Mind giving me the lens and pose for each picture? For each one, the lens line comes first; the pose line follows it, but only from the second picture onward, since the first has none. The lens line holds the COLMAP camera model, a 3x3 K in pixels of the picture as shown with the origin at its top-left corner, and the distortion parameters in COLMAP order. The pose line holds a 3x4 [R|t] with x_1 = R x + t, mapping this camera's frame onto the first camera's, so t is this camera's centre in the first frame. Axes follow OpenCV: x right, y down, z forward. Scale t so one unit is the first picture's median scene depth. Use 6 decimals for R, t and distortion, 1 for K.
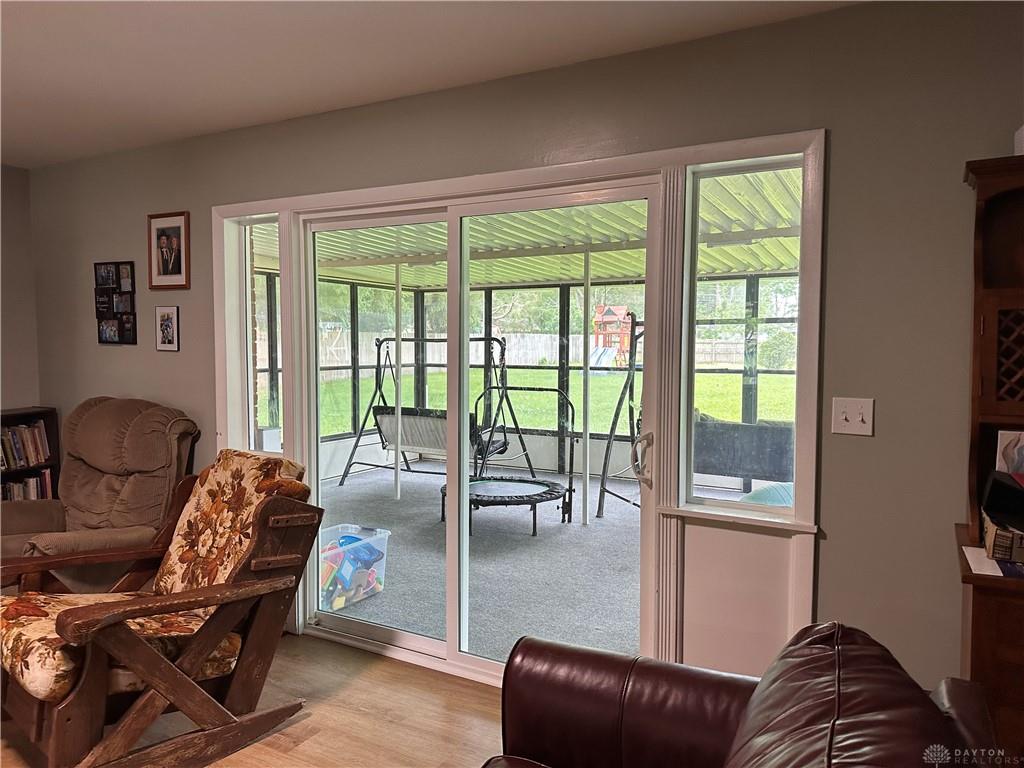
lens RADIAL K [[709.3, 0, 512.0], [0, 709.3, 384.0], [0, 0, 1]] dist [0.060922, -0.071944]
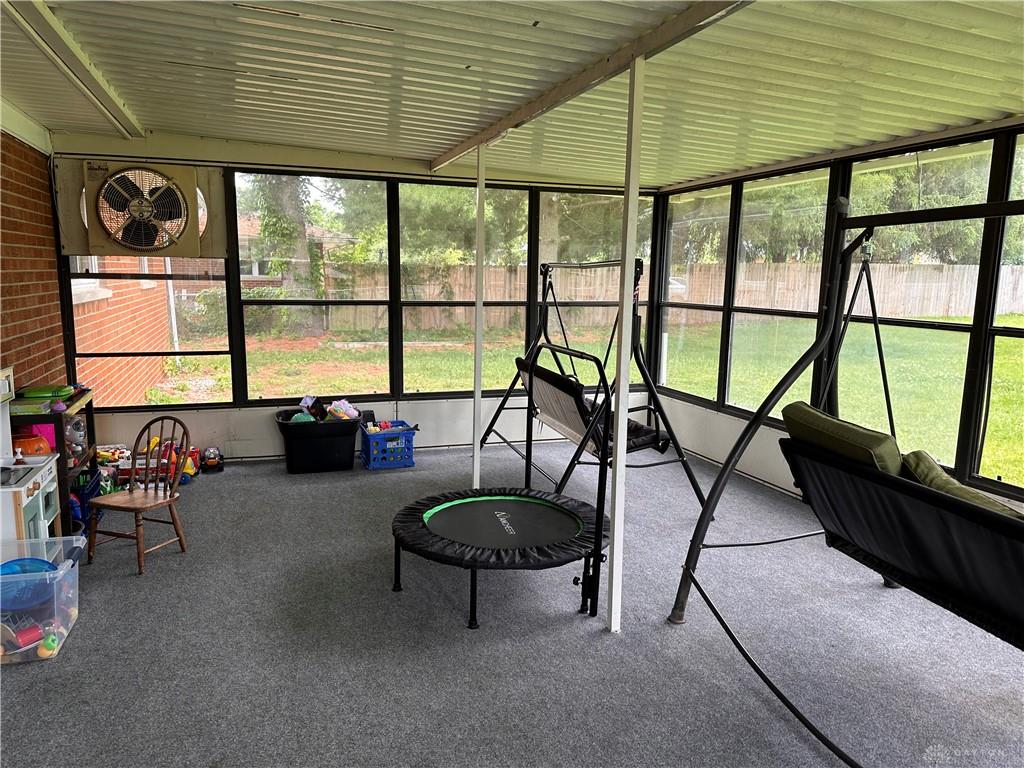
lens RADIAL K [[709.3, 0, 512.0], [0, 709.3, 384.0], [0, 0, 1]] dist [0.060922, -0.071944]
pose [[0.744917, 0.106803, -0.658553, 0.324997], [-0.046101, 0.992984, 0.108893, -0.023447], [0.665562, -0.050757, 0.744614, 0.525204]]
